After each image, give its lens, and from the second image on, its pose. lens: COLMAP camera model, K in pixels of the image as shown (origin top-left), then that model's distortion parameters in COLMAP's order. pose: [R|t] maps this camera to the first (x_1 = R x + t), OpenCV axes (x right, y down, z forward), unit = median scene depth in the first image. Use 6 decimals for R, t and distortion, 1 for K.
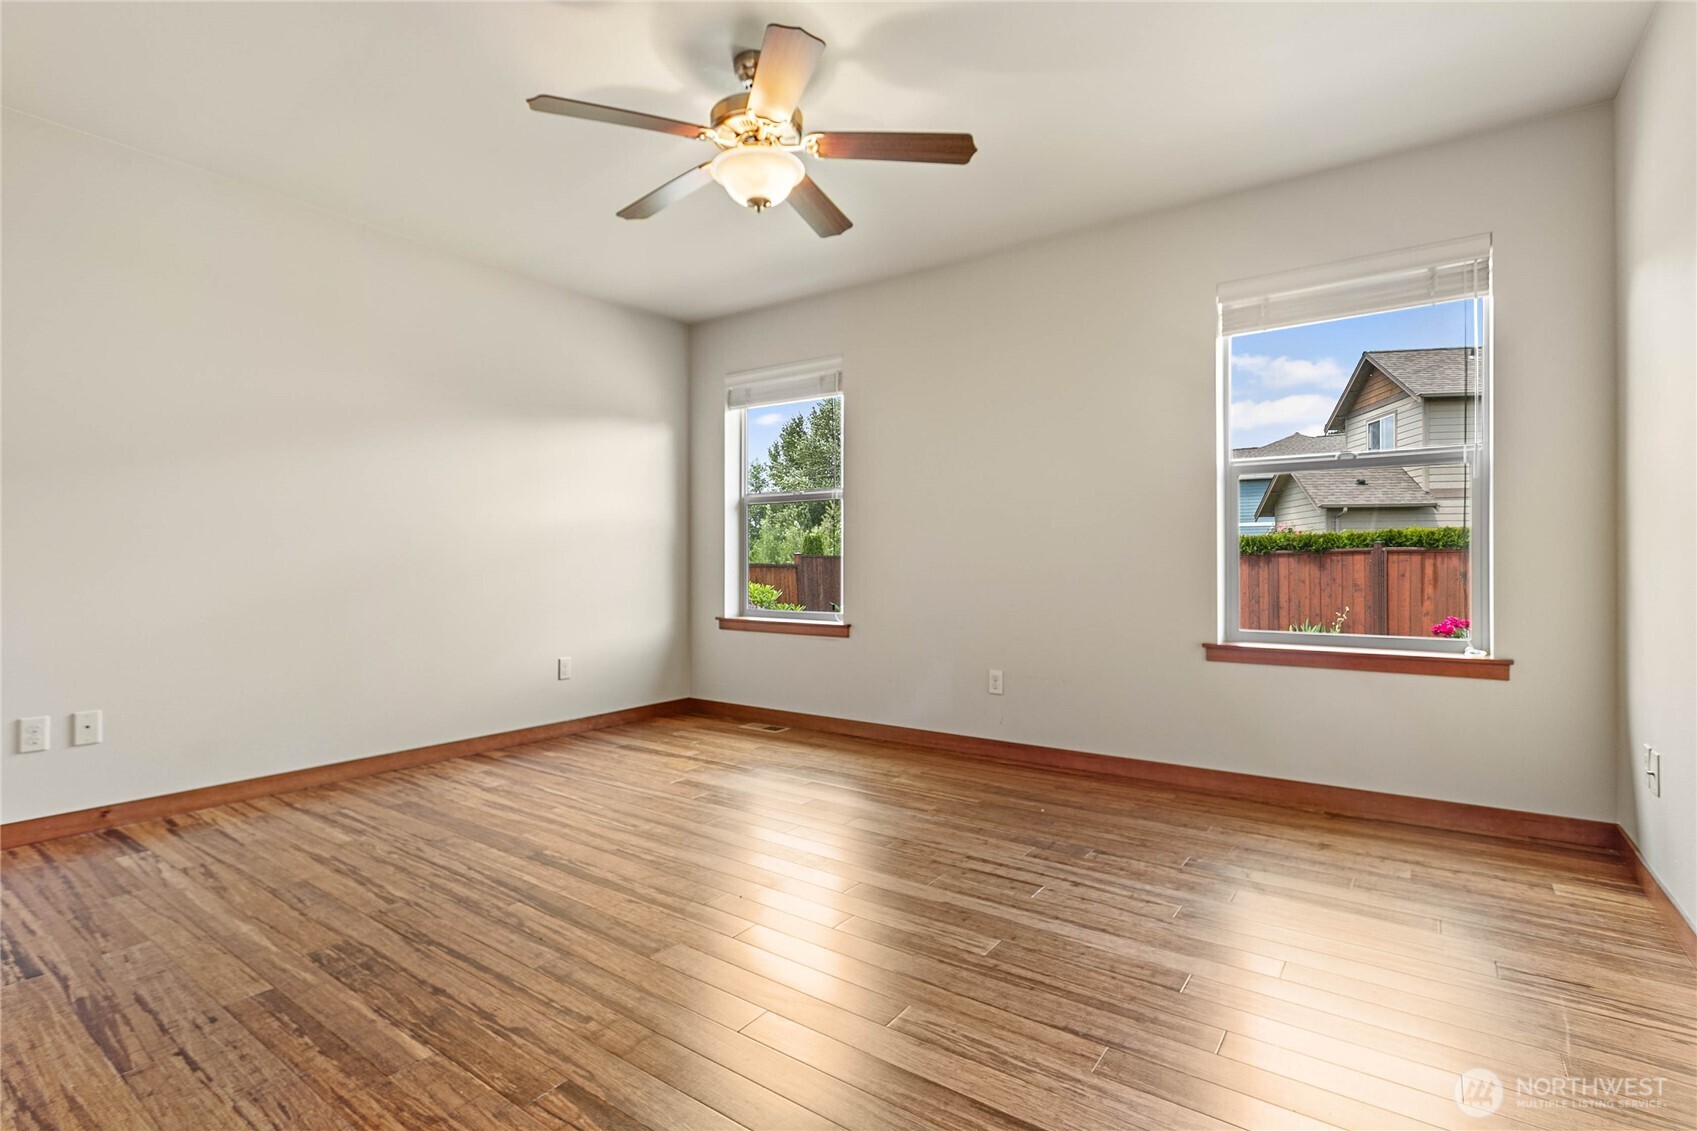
lens RADIAL K [[804.7, 0, 848.5], [0, 804.7, 565.5], [0, 0, 1]] dist [-0.002781, 0.000375]
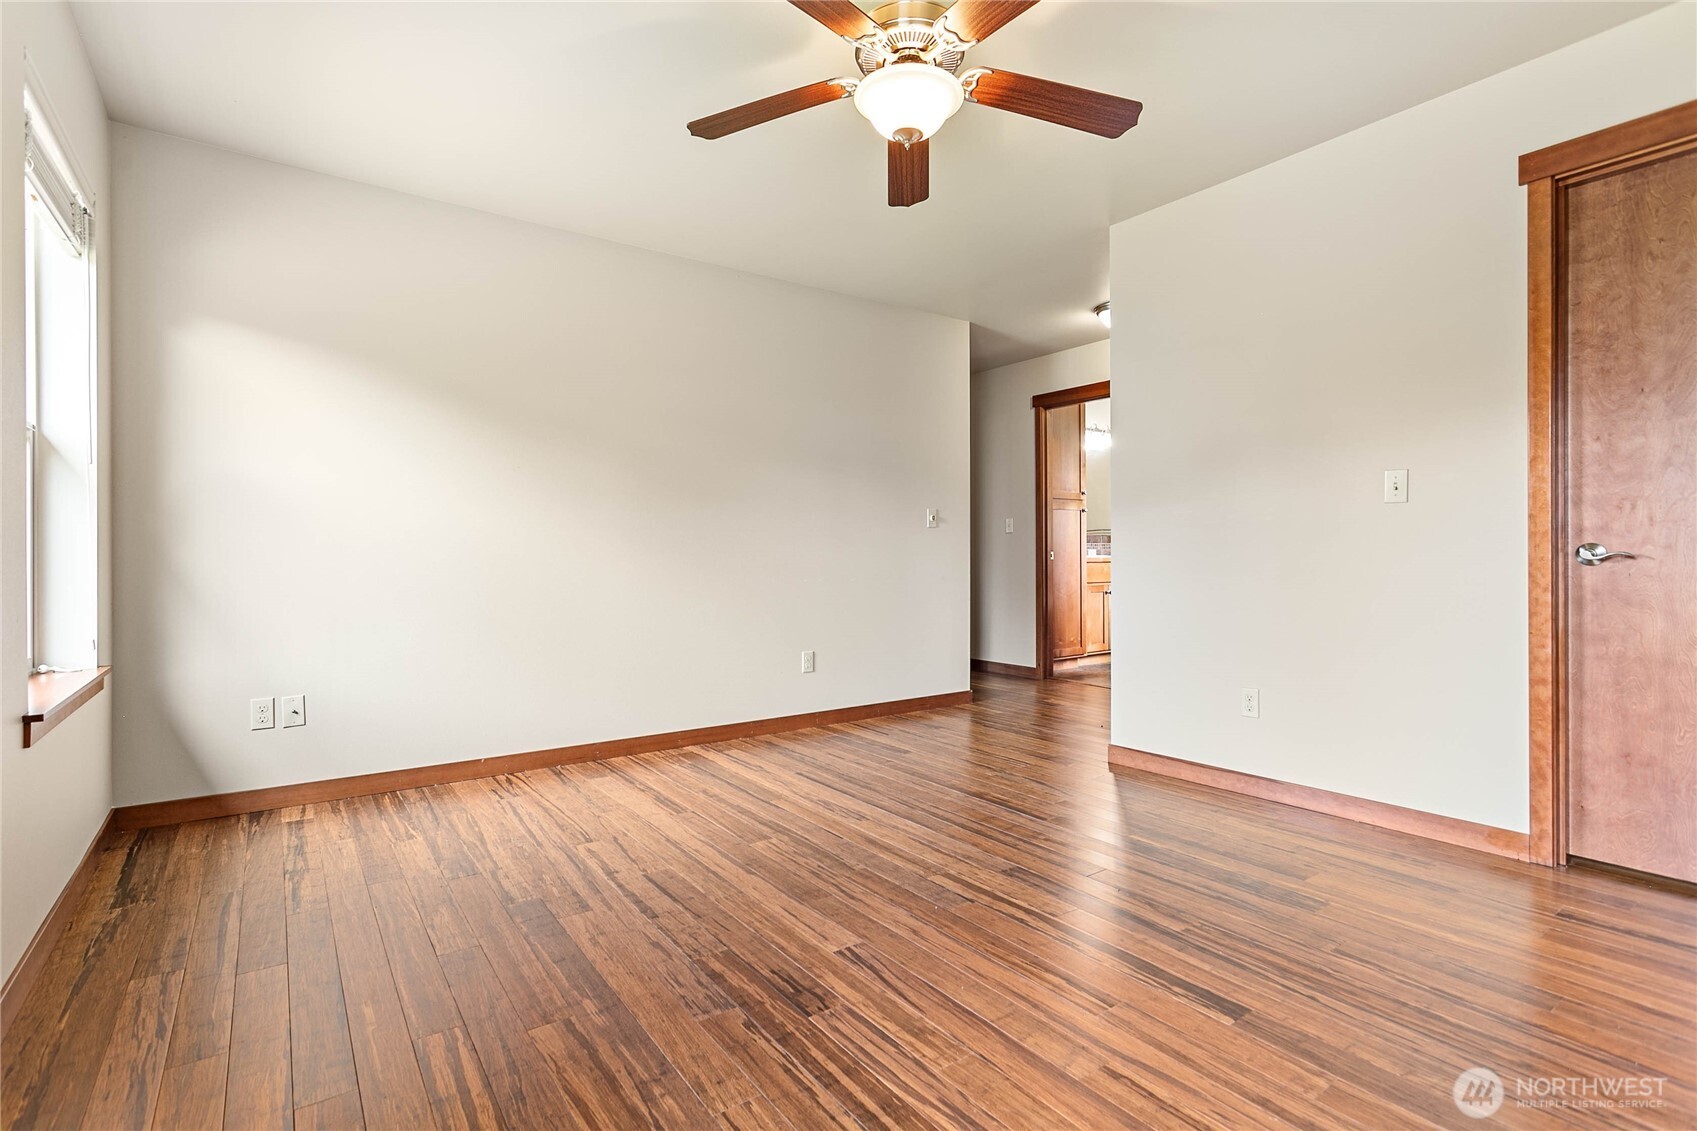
lens RADIAL K [[804.7, 0, 848.5], [0, 804.7, 565.5], [0, 0, 1]] dist [-0.002781, 0.000375]
pose [[-0.946979, 0.001861, 0.321291, -0.323908], [0.008390, 0.999785, 0.018936, -0.011048], [-0.321187, 0.020627, -0.946791, 1.822756]]
